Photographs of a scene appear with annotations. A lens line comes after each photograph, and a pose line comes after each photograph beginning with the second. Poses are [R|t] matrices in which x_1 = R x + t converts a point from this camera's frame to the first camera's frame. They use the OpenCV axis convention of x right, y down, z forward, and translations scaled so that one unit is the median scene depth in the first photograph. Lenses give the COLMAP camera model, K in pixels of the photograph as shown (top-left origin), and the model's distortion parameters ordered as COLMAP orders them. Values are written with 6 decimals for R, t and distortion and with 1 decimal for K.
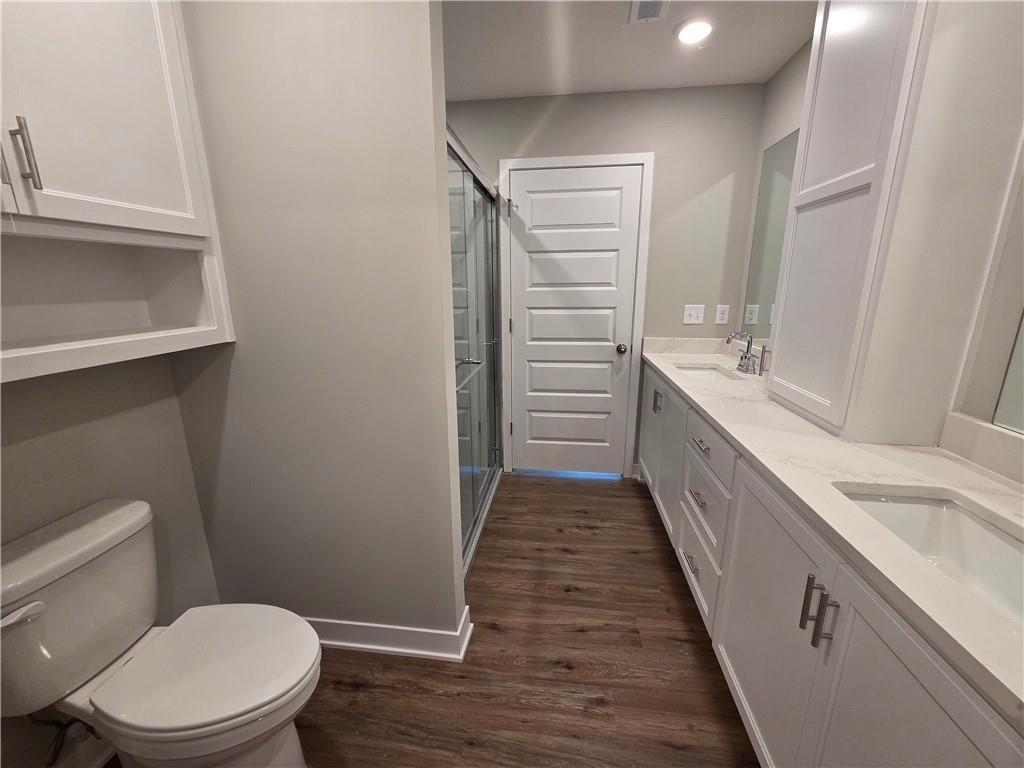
lens RADIAL K [[418.3, 0, 510.3], [0, 418.3, 381.4], [0, 0, 1]] dist [0.004281, -0.001342]
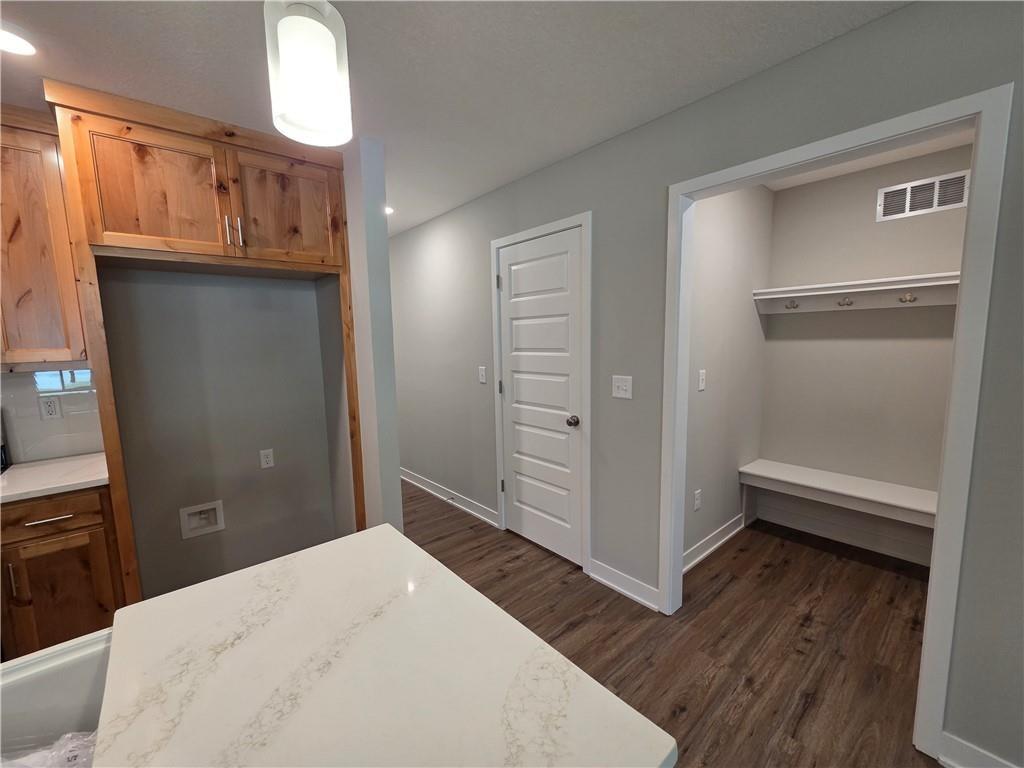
lens RADIAL K [[418.3, 0, 512.4], [0, 418.3, 387.4], [0, 0, 1]] dist [0.004281, -0.001342]
pose [[0.746280, 0.069702, -0.661973, 0.779077], [-0.142909, 0.988089, -0.057070, -0.079292], [0.650110, 0.137192, 0.747352, 0.234100]]
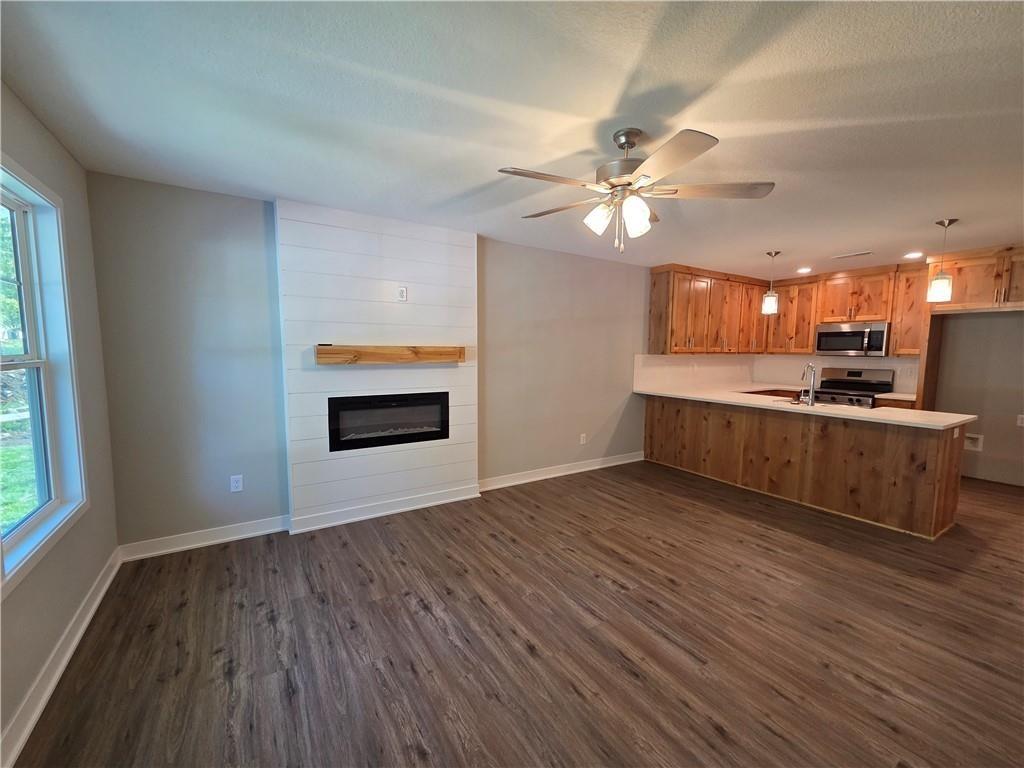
lens RADIAL K [[418.3, 0, 509.6], [0, 418.3, 387.2], [0, 0, 1]] dist [0.004281, -0.001342]
pose [[-0.766270, 0.063386, -0.639385, 2.262783], [-0.156131, 0.946926, 0.280989, -0.154443], [0.623261, 0.315141, -0.715704, 0.511325]]
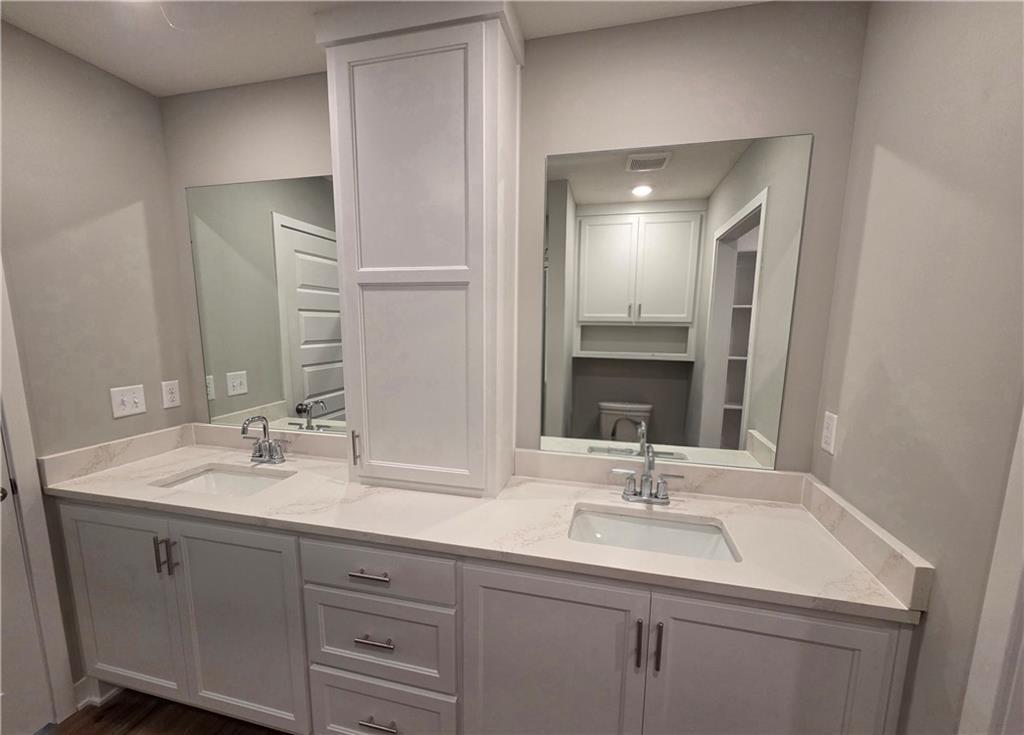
lens RADIAL K [[410.6, 0, 504.2], [0, 410.6, 384.2], [0, 0, 1]] dist [0.000000, -0.000281]
pose [[0.115543, -0.136581, 0.983868, -0.115784], [0.218591, 0.969716, 0.108946, -0.121156], [-0.968952, 0.202477, 0.141899, 0.321757]]
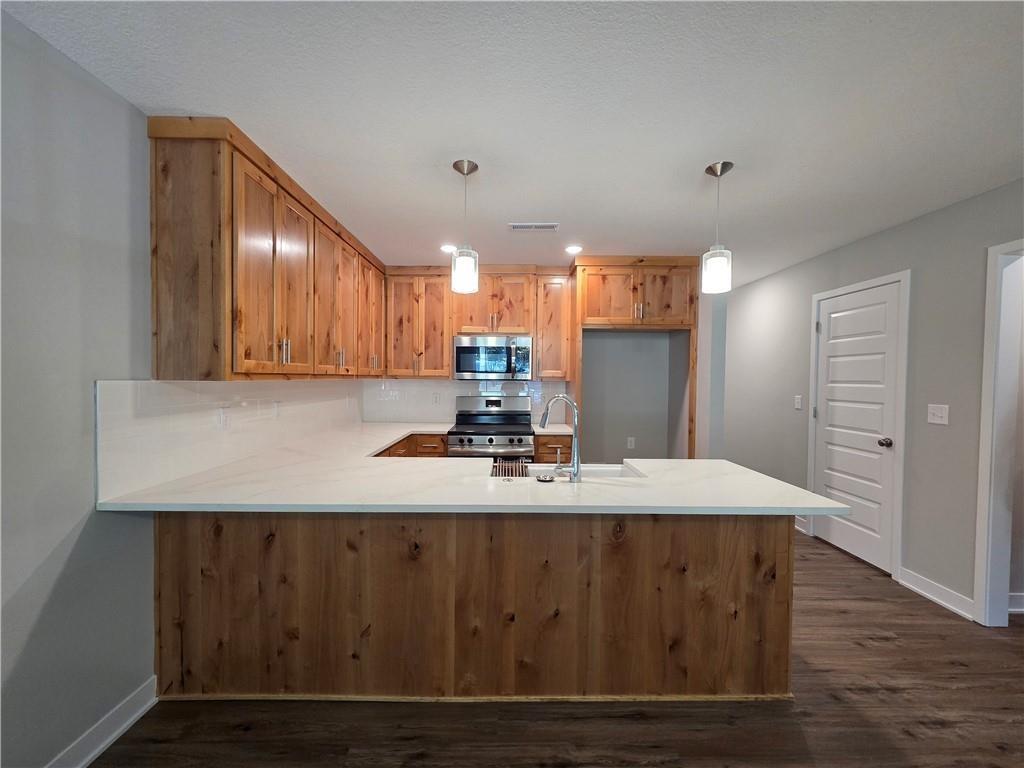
lens RADIAL K [[418.3, 0, 509.6], [0, 418.3, 386.8], [0, 0, 1]] dist [0.004281, -0.001342]
pose [[0.138387, 0.030532, -0.989908, 1.211401], [-0.247690, 0.968828, -0.004744, 0.029131], [0.958905, 0.245847, 0.141635, -0.104654]]
